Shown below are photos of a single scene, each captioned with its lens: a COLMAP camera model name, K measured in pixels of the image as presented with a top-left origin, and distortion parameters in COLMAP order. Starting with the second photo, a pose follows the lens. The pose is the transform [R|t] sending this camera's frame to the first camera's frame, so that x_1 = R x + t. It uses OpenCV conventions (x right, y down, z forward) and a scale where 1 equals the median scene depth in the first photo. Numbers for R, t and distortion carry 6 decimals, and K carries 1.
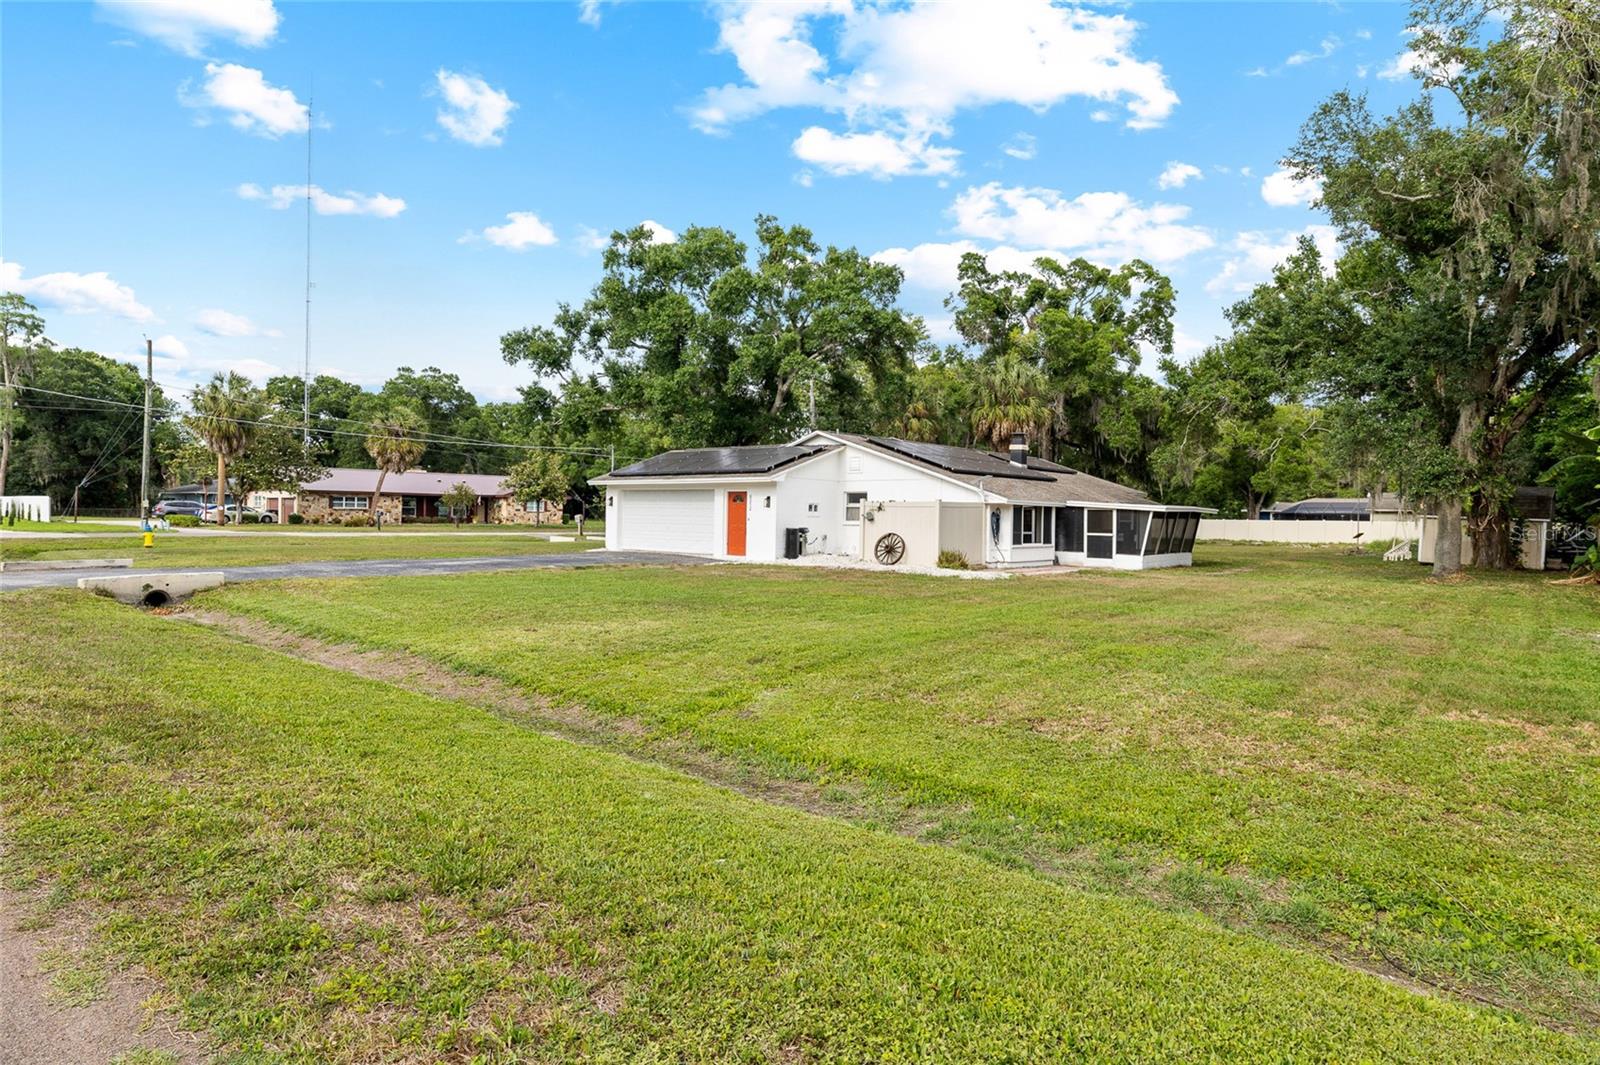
lens RADIAL K [[911.7, 0, 799.4], [0, 911.7, 526.7], [0, 0, 1]] dist [0.005400, 0.000178]
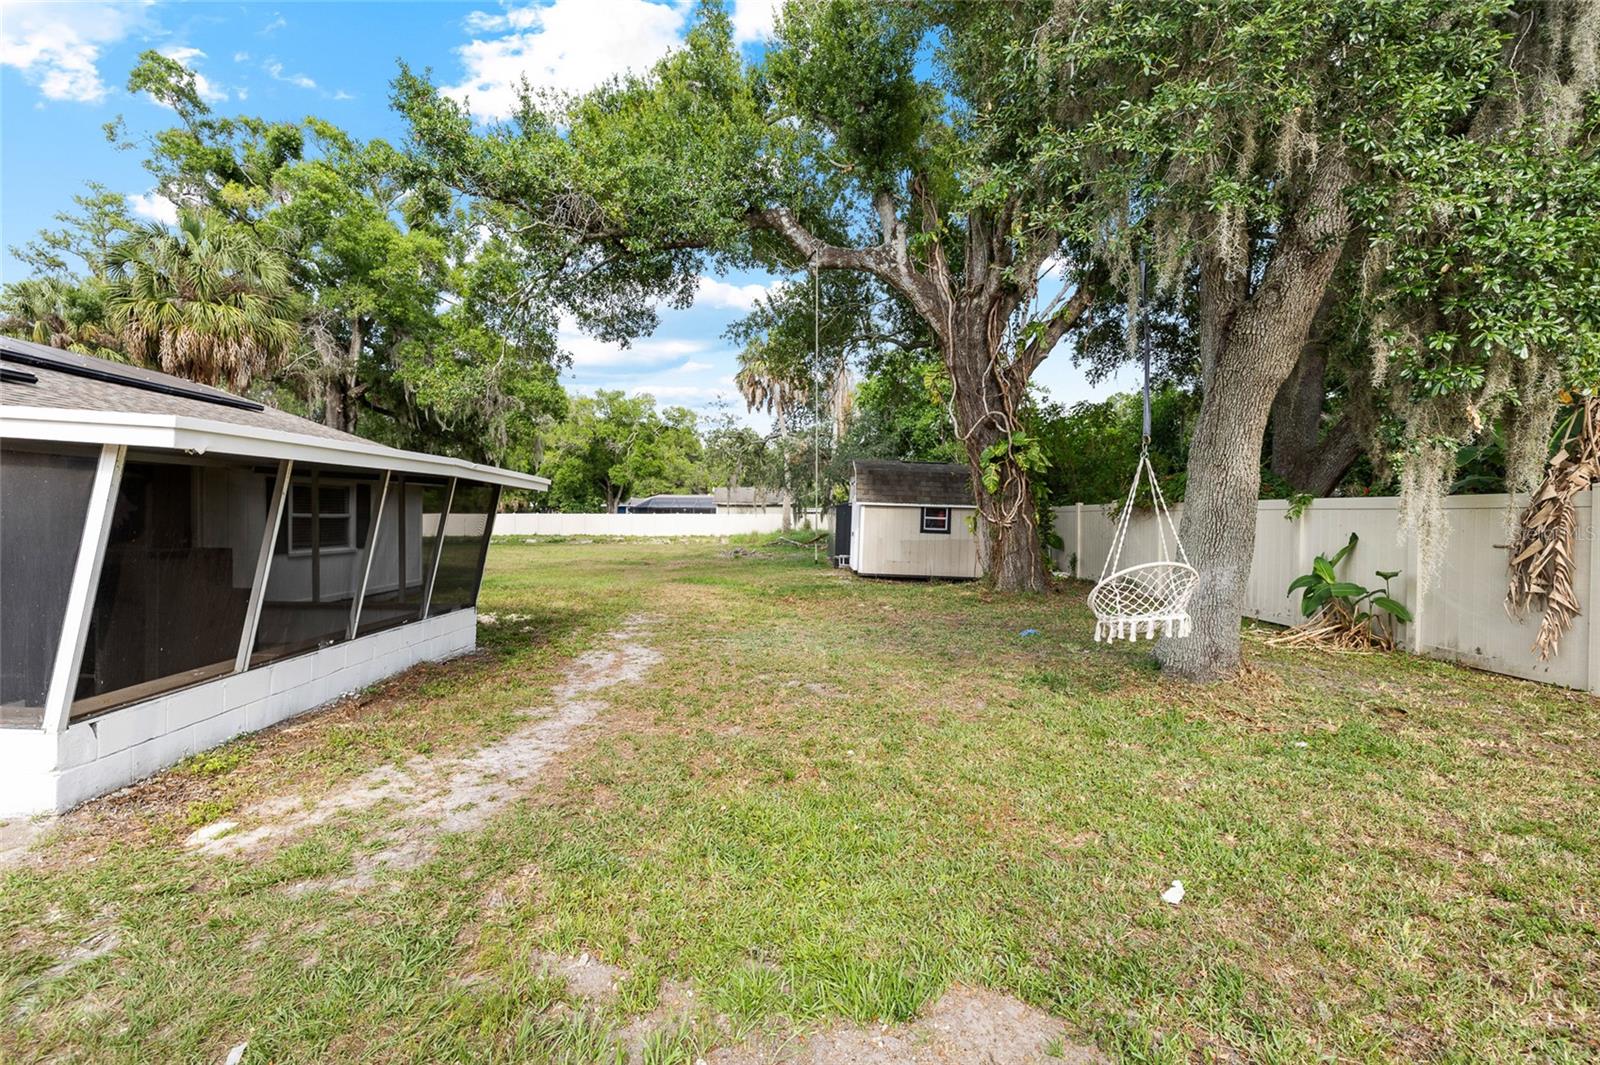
lens RADIAL K [[722.6, 0, 799.6], [0, 722.6, 536.3], [0, 0, 1]] dist [0.003103, -0.000517]
pose [[0.751251, -0.028948, 0.659382, 0.263729], [0.014512, 0.999521, 0.027347, -0.002394], [-0.659857, -0.010976, 0.751311, 0.555320]]
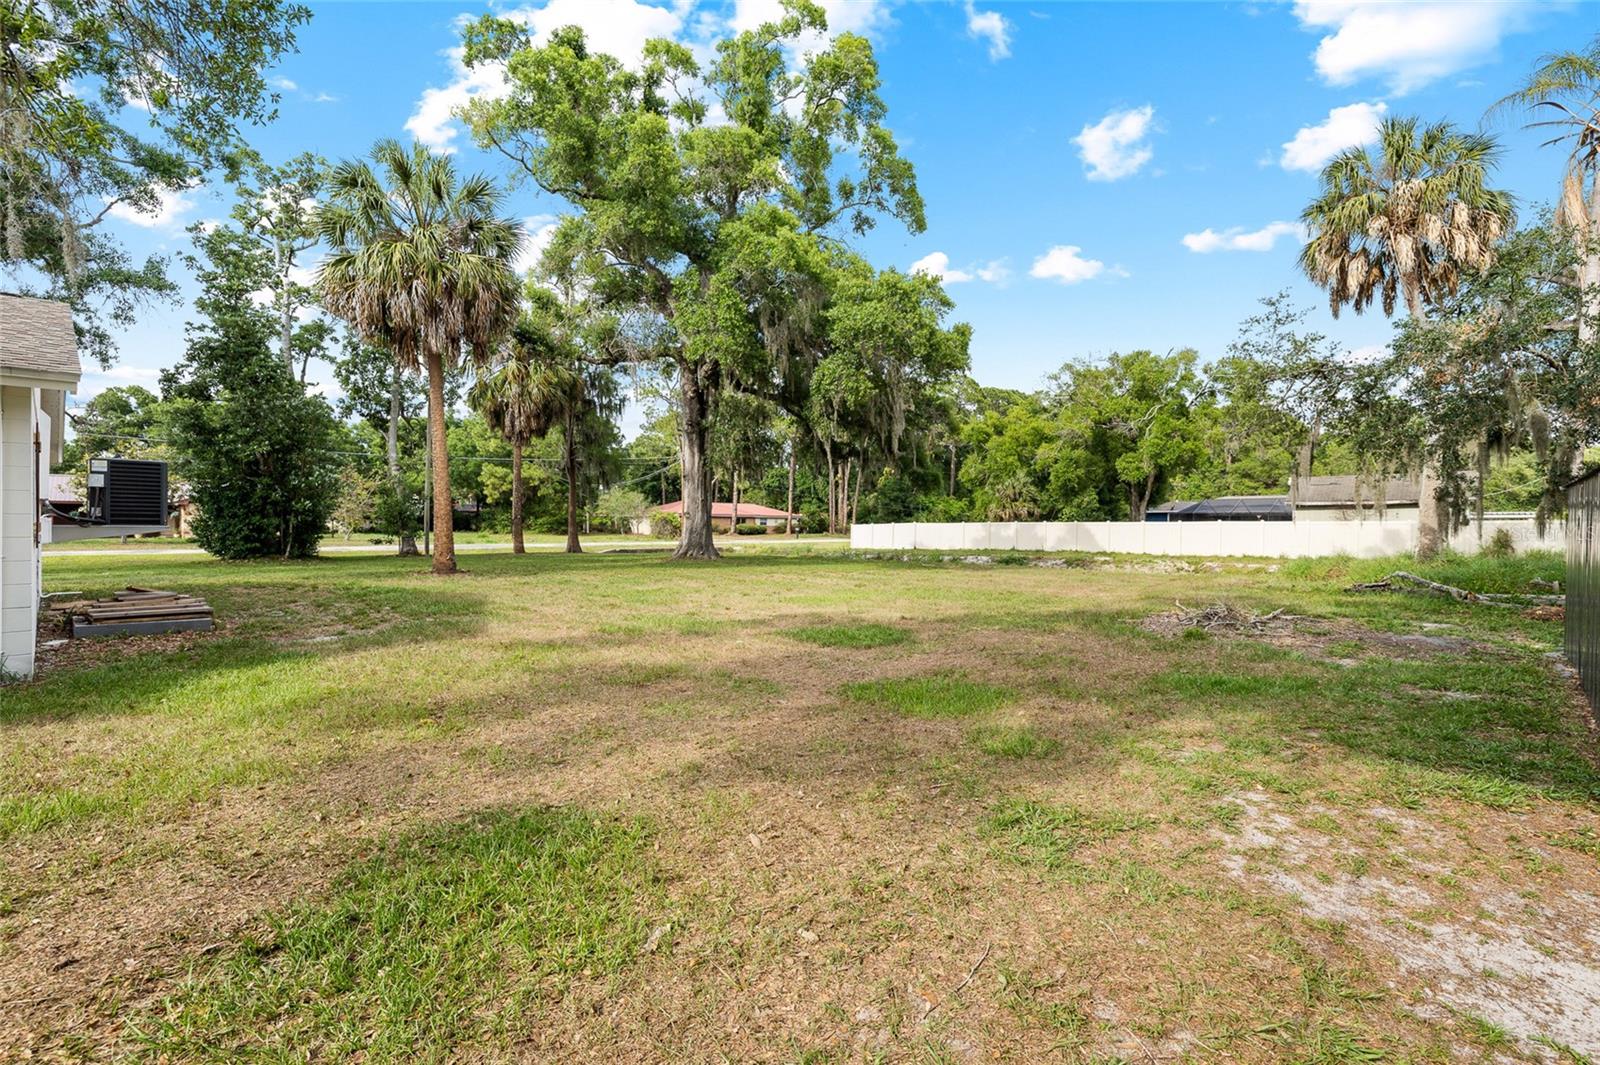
lens RADIAL K [[722.6, 0, 793.4], [0, 722.6, 540.3], [0, 0, 1]] dist [0.003103, -0.000517]
pose [[0.998430, -0.009212, -0.055247, 0.553085], [0.009750, 0.999908, 0.009483, -0.001043], [0.055155, -0.010007, 0.998428, 0.858494]]
